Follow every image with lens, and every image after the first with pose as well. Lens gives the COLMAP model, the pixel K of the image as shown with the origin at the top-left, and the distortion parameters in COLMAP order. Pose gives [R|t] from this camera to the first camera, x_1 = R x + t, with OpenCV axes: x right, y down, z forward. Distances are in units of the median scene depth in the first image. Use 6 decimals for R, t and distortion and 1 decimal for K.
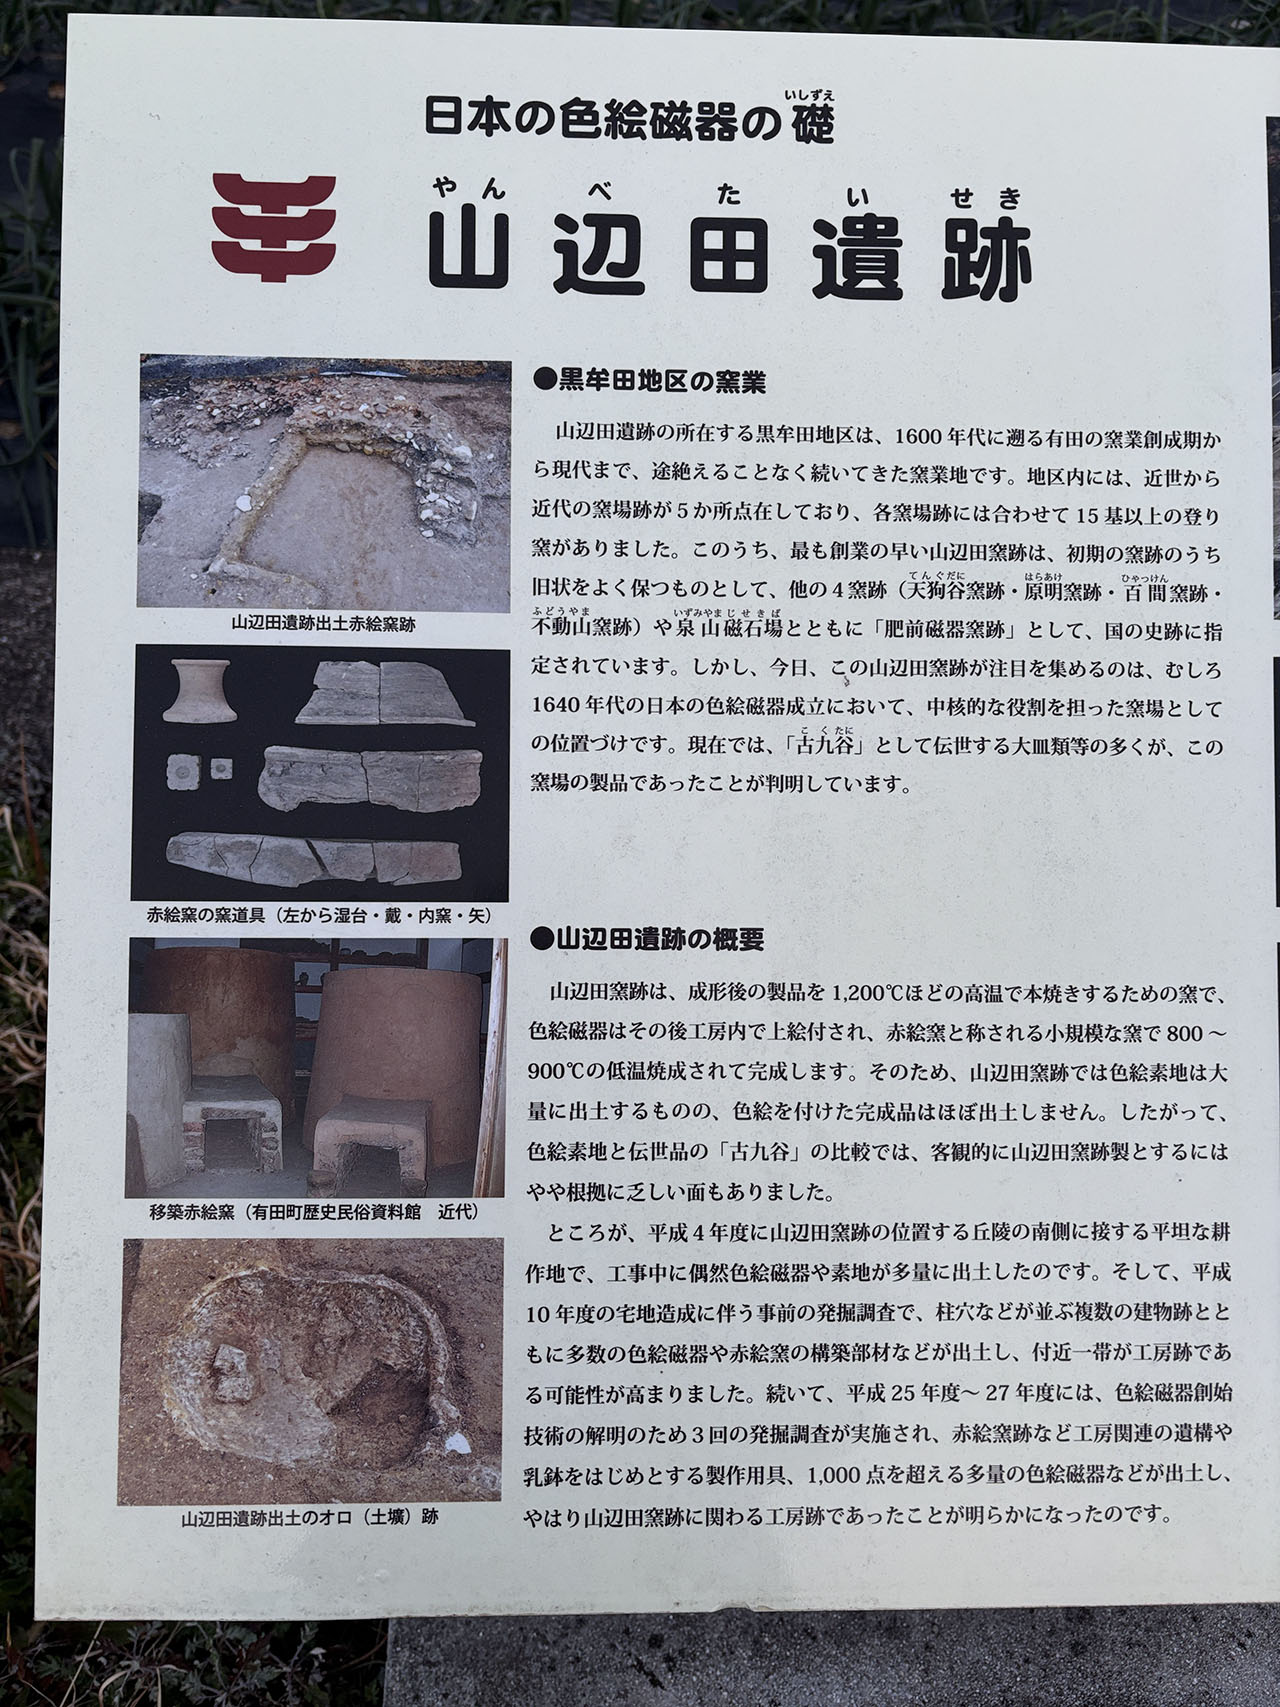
lens RADIAL K [[1293.6, 0, 622.9], [0, 1293.6, 856.3], [0, 0, 1]] dist [0.016371, -0.046830]
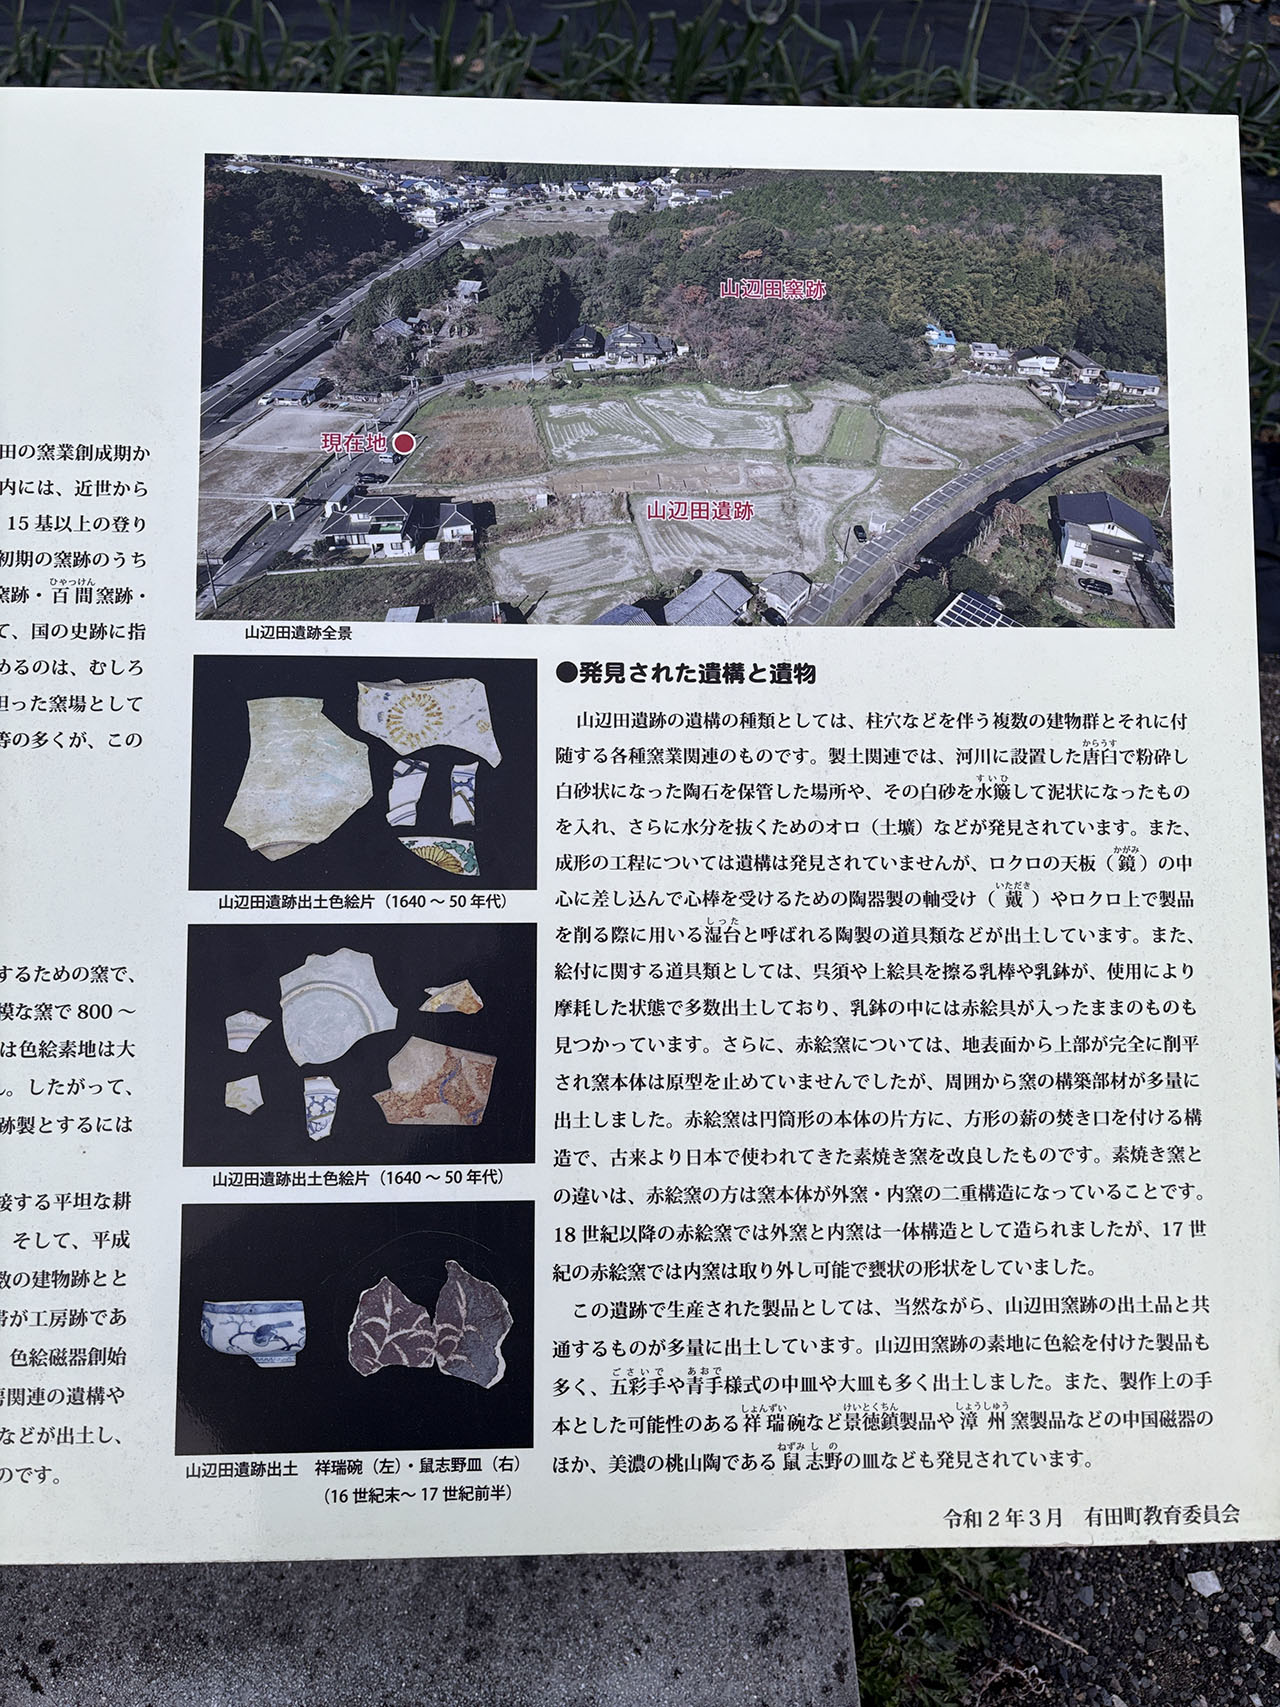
lens RADIAL K [[1293.6, 0, 647.8], [0, 1293.6, 856.9], [0, 0, 1]] dist [0.016371, -0.046830]
pose [[0.999725, -0.005675, 0.022761, 0.849897], [0.006471, 0.999364, -0.035059, 0.050952], [-0.022548, 0.035196, 0.999126, -0.062192]]
